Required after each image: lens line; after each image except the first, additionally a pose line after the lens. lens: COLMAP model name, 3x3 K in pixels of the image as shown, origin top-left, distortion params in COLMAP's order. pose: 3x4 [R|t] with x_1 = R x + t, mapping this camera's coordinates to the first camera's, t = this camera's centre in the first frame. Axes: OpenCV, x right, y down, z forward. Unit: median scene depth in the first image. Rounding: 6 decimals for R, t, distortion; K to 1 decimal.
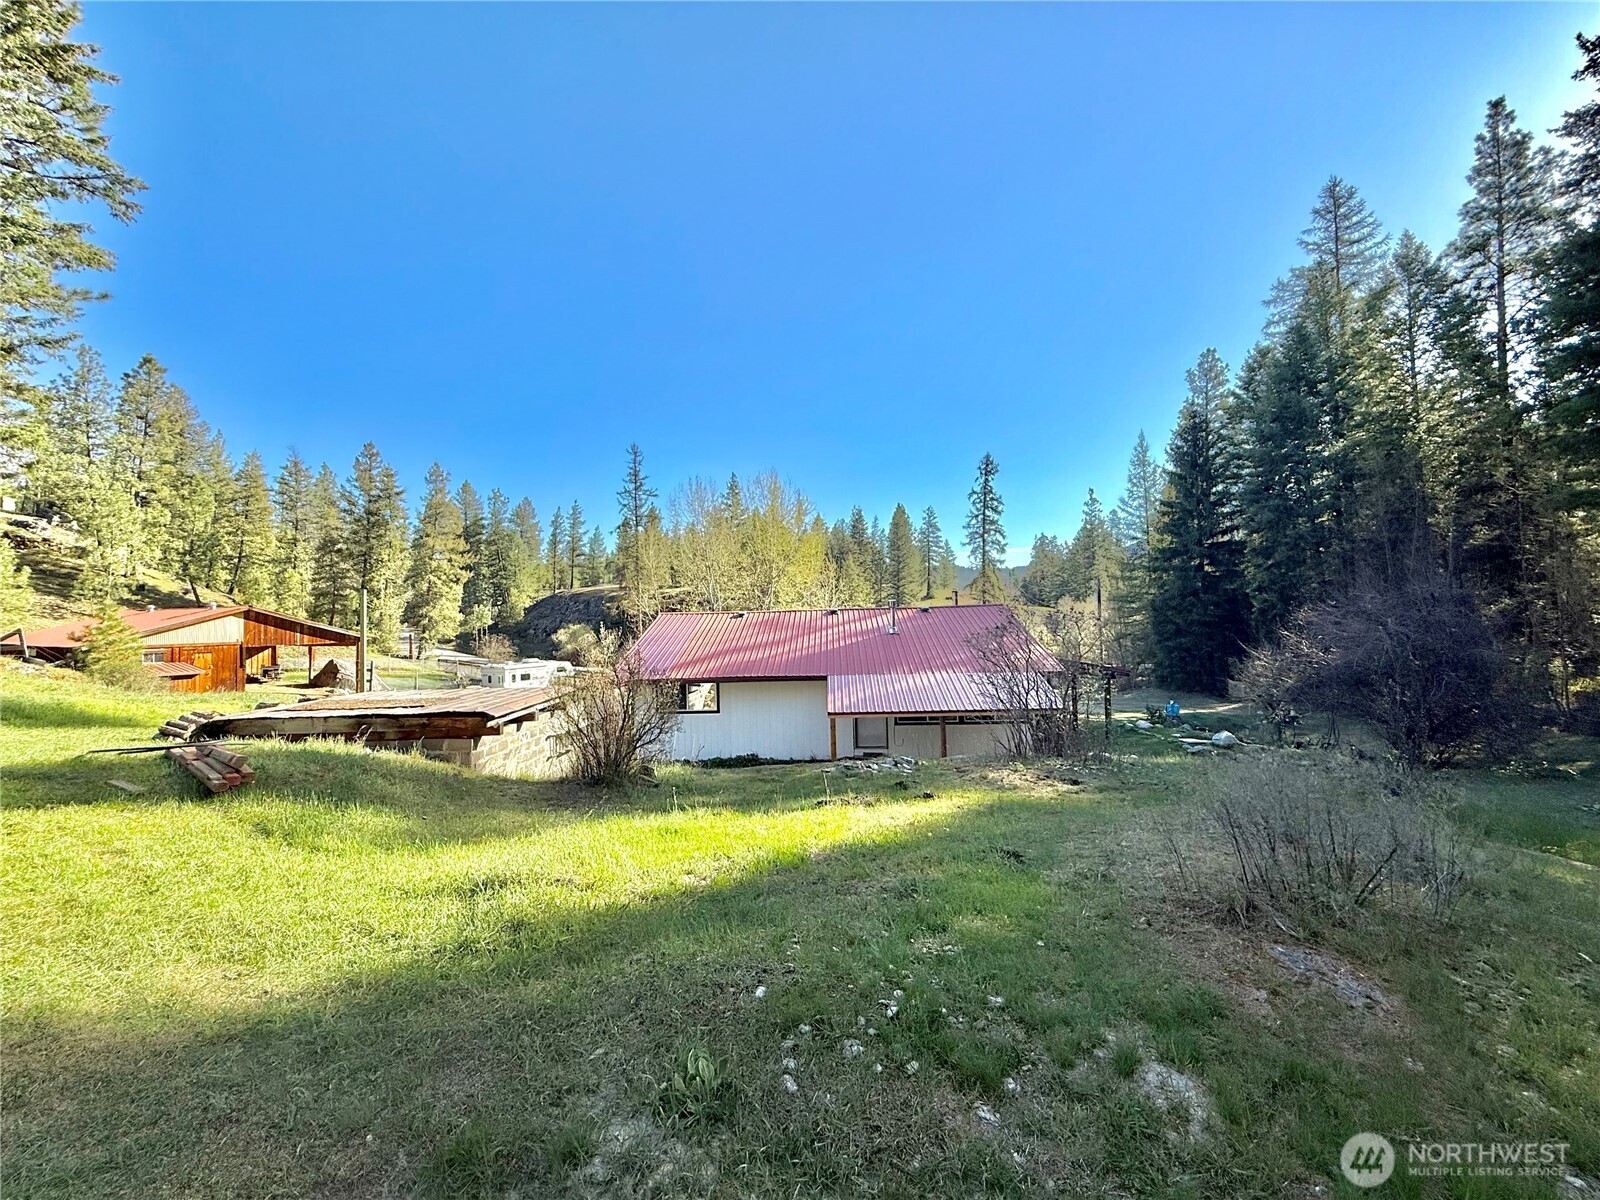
lens RADIAL K [[637.9, 0, 794.2], [0, 637.9, 593.5], [0, 0, 1]] dist [0.002955, -0.000751]
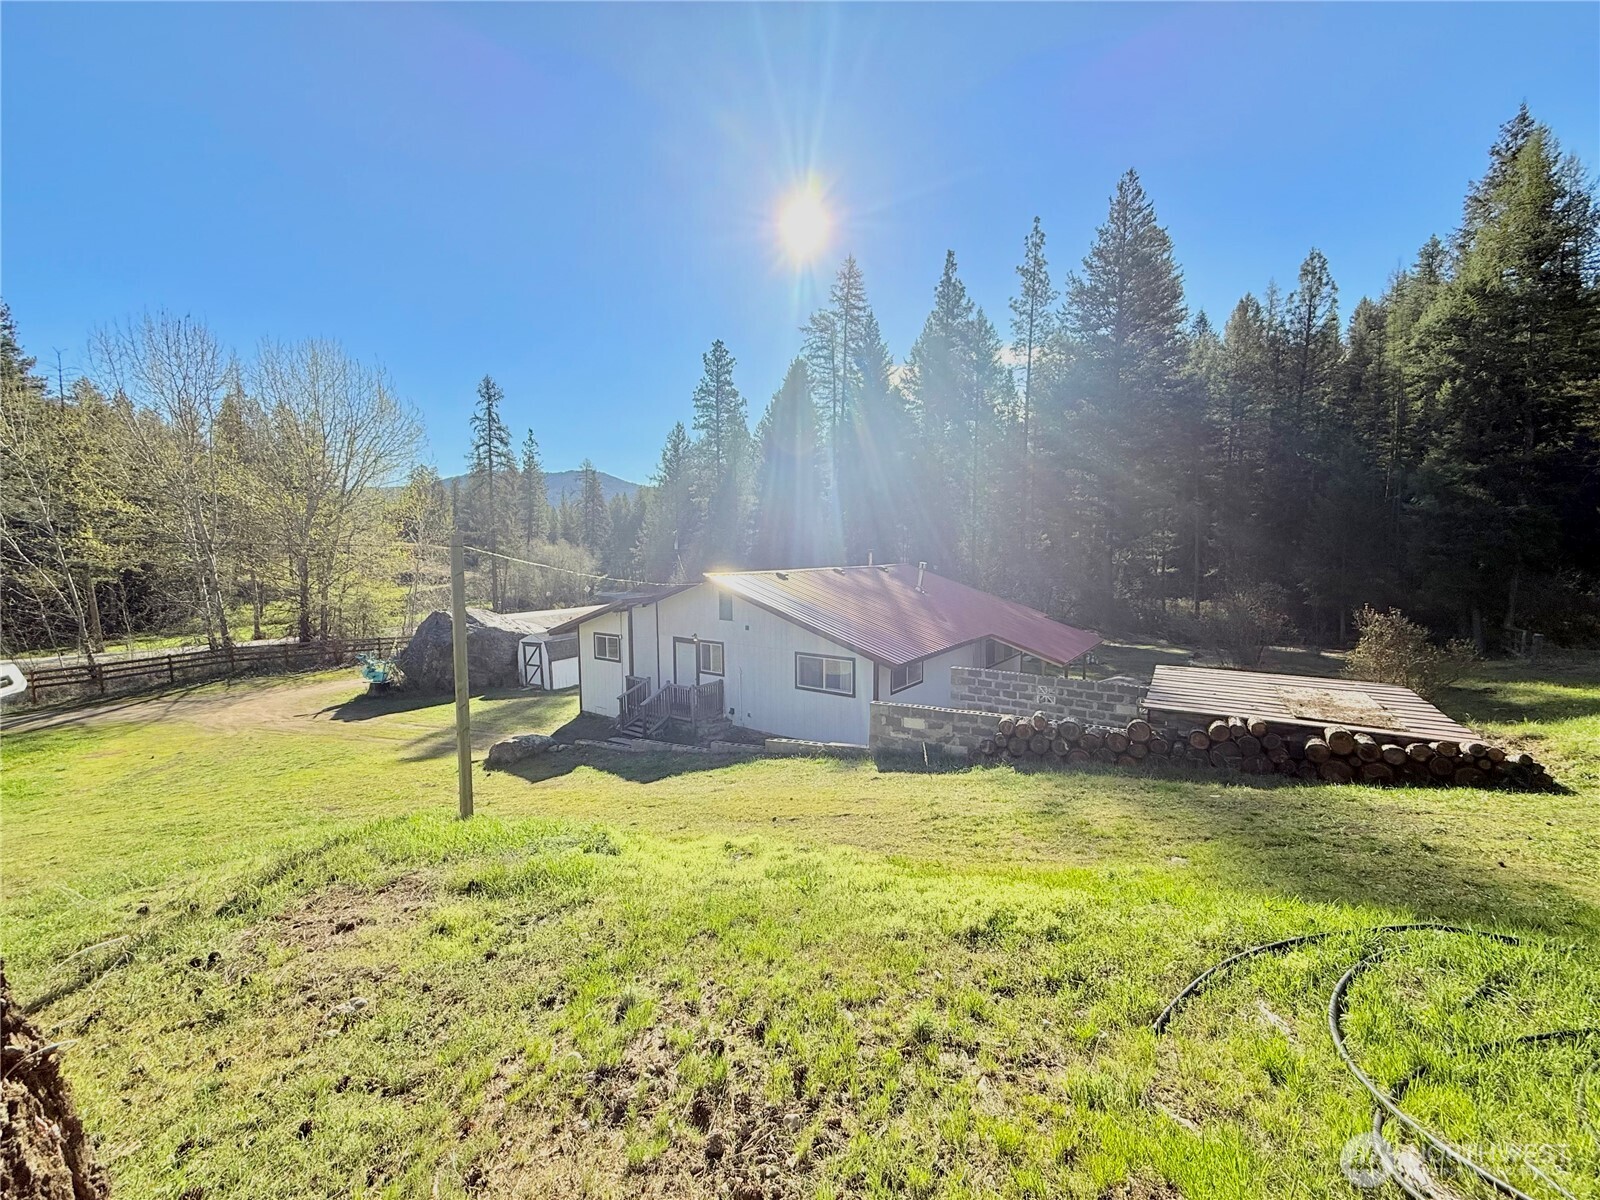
lens RADIAL K [[637.9, 0, 791.1], [0, 637.9, 598.3], [0, 0, 1]] dist [0.002955, -0.000751]
pose [[0.541986, -0.044447, 0.839212, -0.309511], [-0.045168, 0.995616, 0.081902, -0.002732], [-0.839173, -0.082295, 0.537602, 0.198677]]
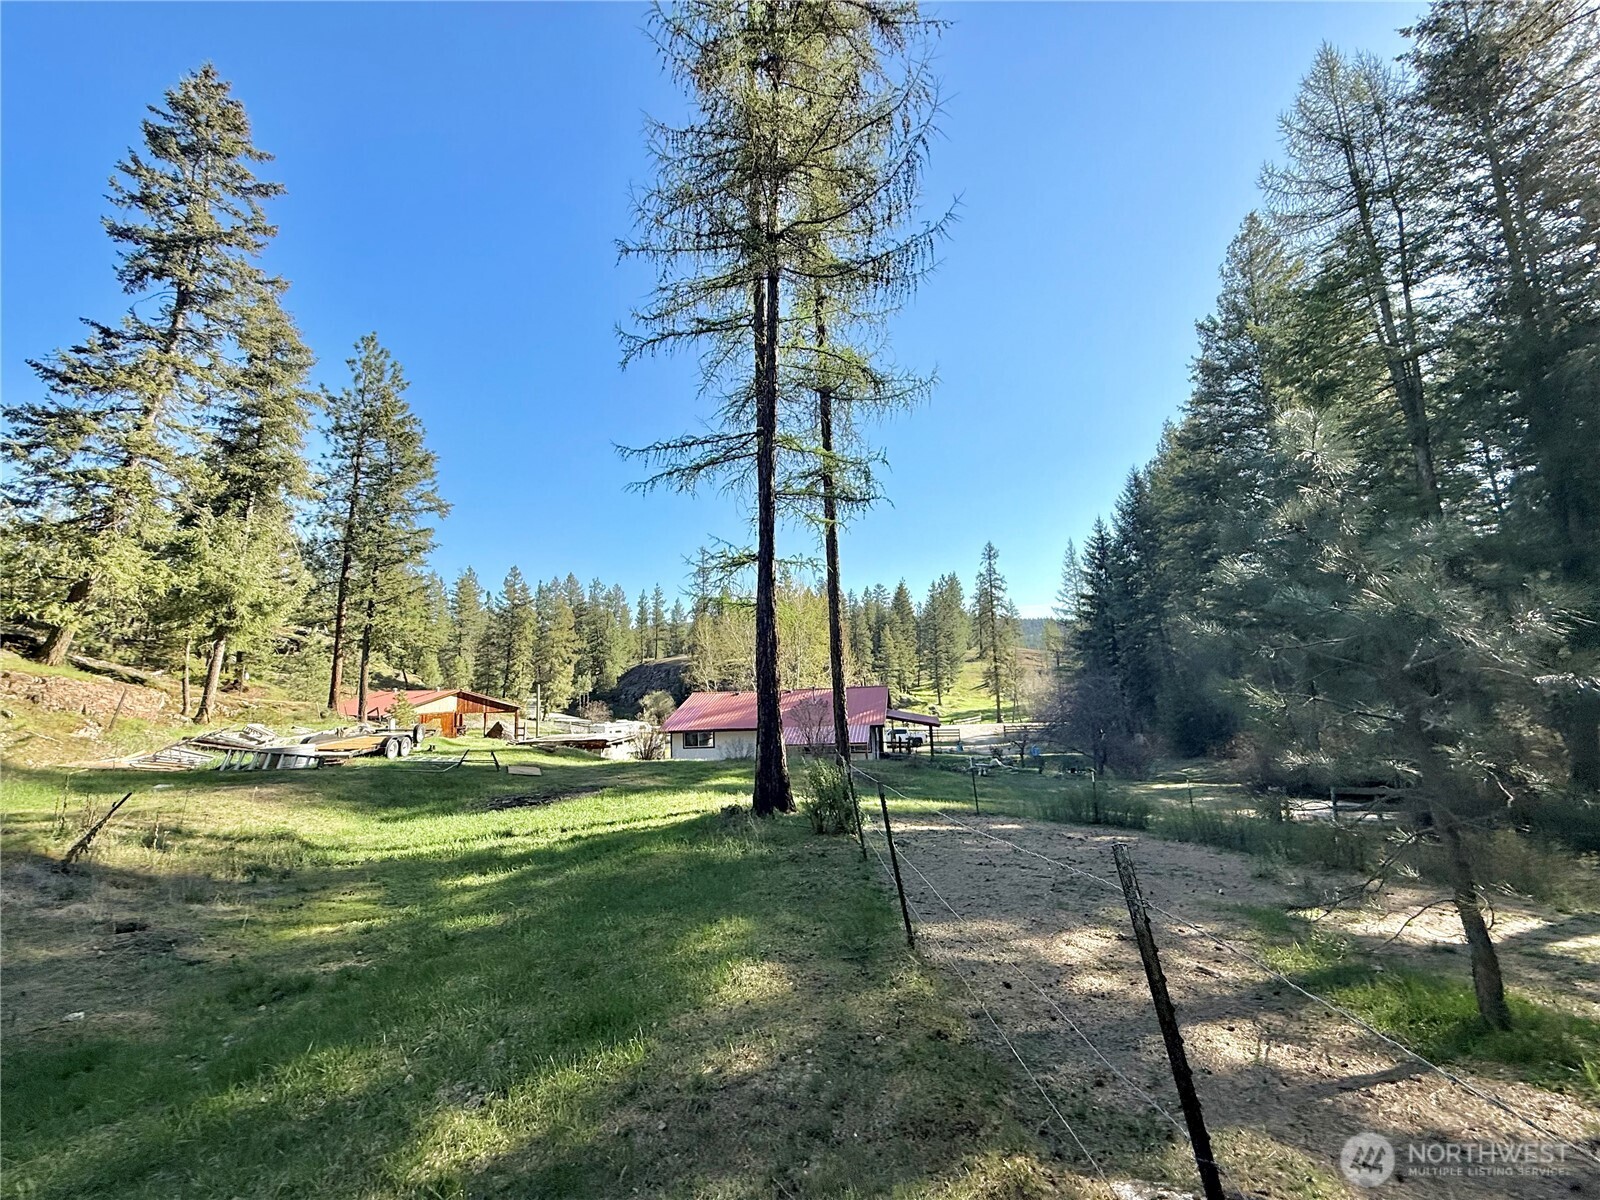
lens RADIAL K [[637.9, 0, 800.5], [0, 637.9, 587.4], [0, 0, 1]] dist [0.002955, -0.000751]
pose [[0.992432, -0.034075, -0.117975, 0.118336], [0.022257, 0.994731, -0.100079, -0.029401], [0.120764, 0.096696, 0.987961, -0.284504]]
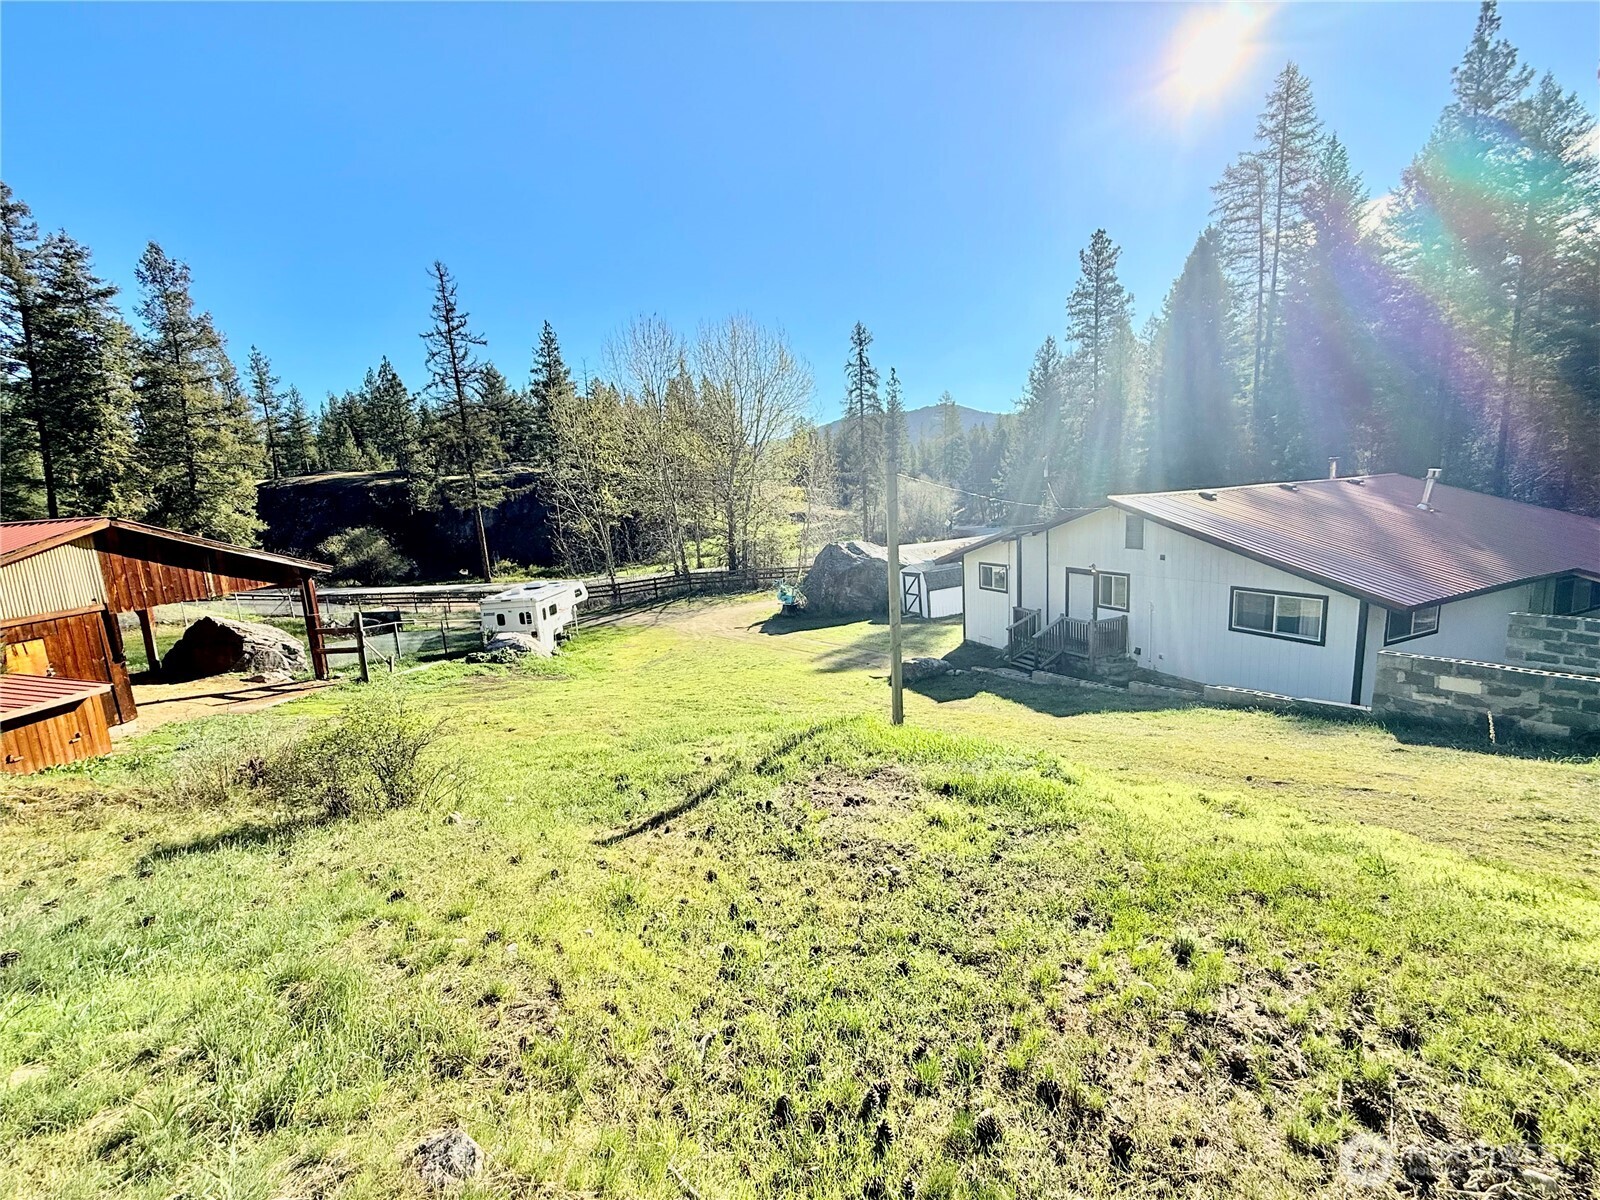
lens RADIAL K [[637.9, 0, 791.1], [0, 637.9, 595.6], [0, 0, 1]] dist [0.002955, -0.000751]
pose [[0.895934, -0.100553, 0.432656, -0.318146], [0.020258, 0.982276, 0.186341, 0.000025], [-0.443725, -0.158184, 0.882092, 0.210277]]
